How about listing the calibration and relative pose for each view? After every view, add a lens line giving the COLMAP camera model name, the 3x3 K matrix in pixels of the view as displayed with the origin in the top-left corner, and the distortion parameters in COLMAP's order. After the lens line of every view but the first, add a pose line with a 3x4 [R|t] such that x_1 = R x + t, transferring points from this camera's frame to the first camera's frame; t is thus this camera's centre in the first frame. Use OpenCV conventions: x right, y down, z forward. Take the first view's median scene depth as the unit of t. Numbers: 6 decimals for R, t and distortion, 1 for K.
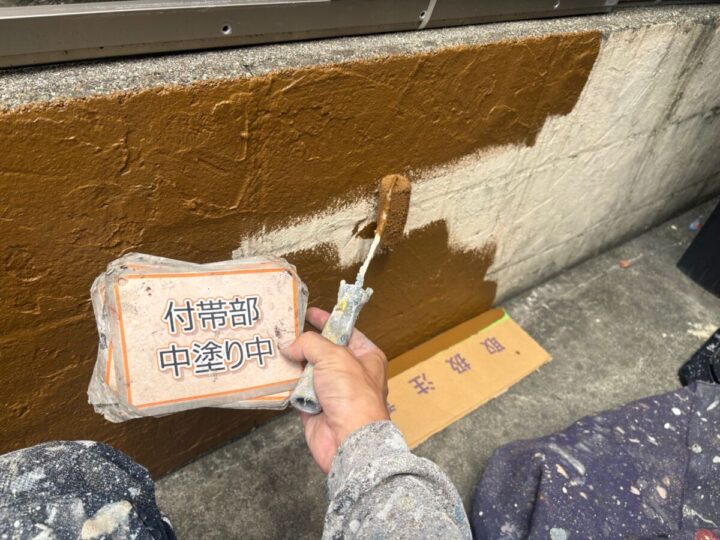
lens RADIAL K [[544.3, 0, 360.1], [0, 544.3, 266.9], [0, 0, 1]] dist [0.027007, -0.036551]
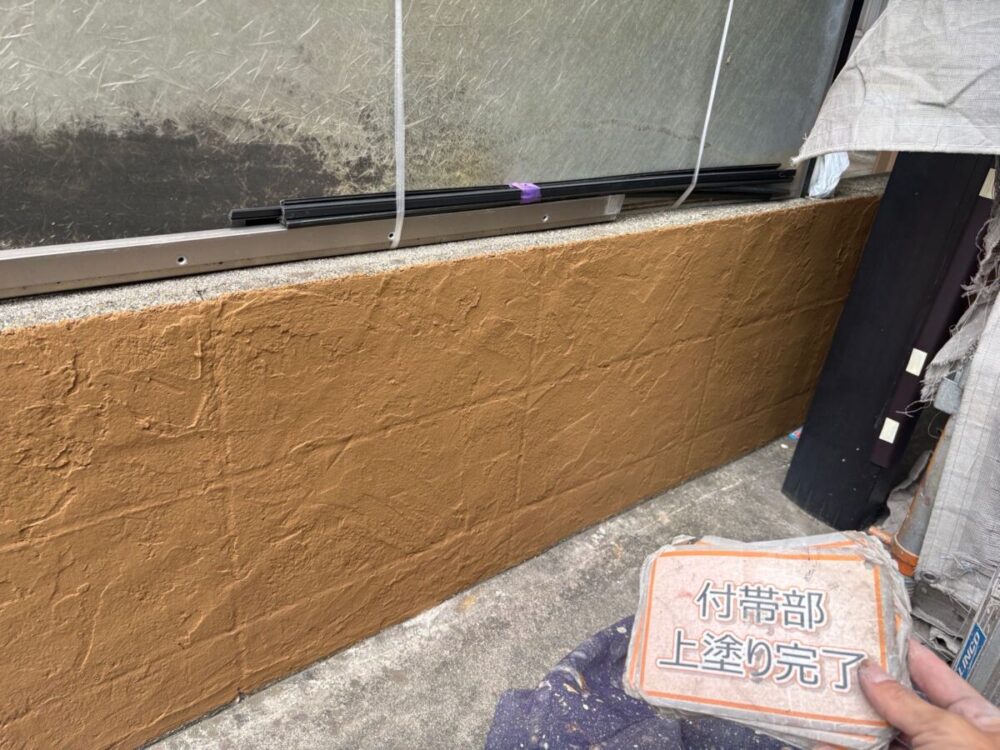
lens RADIAL K [[755.9, 0, 500.2], [0, 755.9, 370.7], [0, 0, 1]] dist [0.027007, -0.036551]
pose [[0.998570, -0.048934, 0.021549, 0.194835], [0.052556, 0.972426, -0.227211, 0.086689], [-0.009837, 0.228019, 0.973607, -0.238407]]
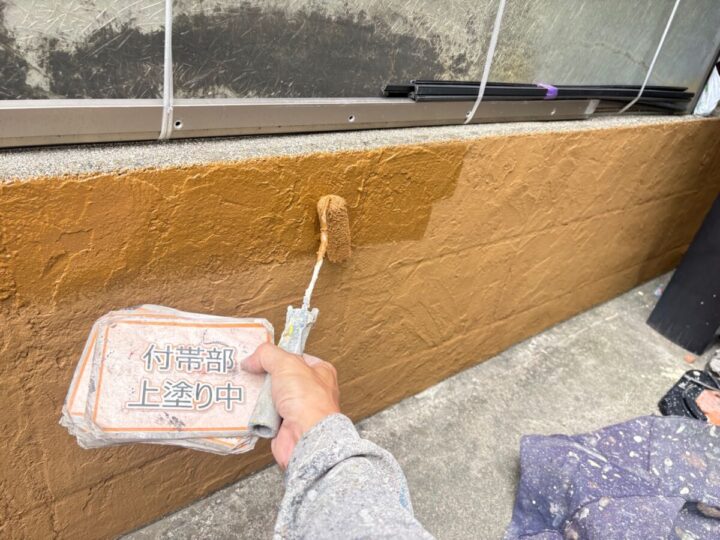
lens RADIAL K [[546.7, 0, 360.0], [0, 546.7, 270.0], [0, 0, 1]] dist [0.026830, -0.030532]
pose [[0.997750, 0.014795, 0.065392, -0.177557], [-0.003920, 0.986555, -0.163385, 0.118869], [-0.066930, 0.162761, 0.984393, -0.220821]]
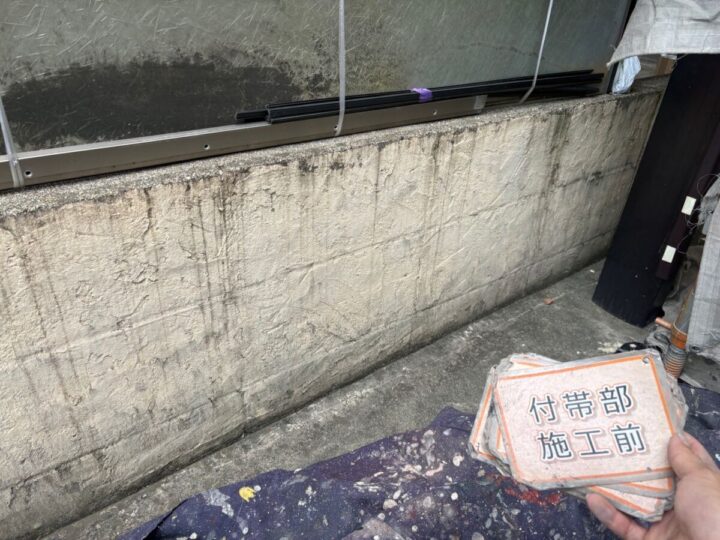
lens RADIAL K [[546.7, 0, 360.0], [0, 546.7, 270.0], [0, 0, 1]] dist [0.026830, -0.030532]
pose [[0.996947, -0.077829, -0.006241, 0.113341], [0.075730, 0.983318, -0.165379, 0.137591], [0.019008, 0.164401, 0.986210, -0.322814]]
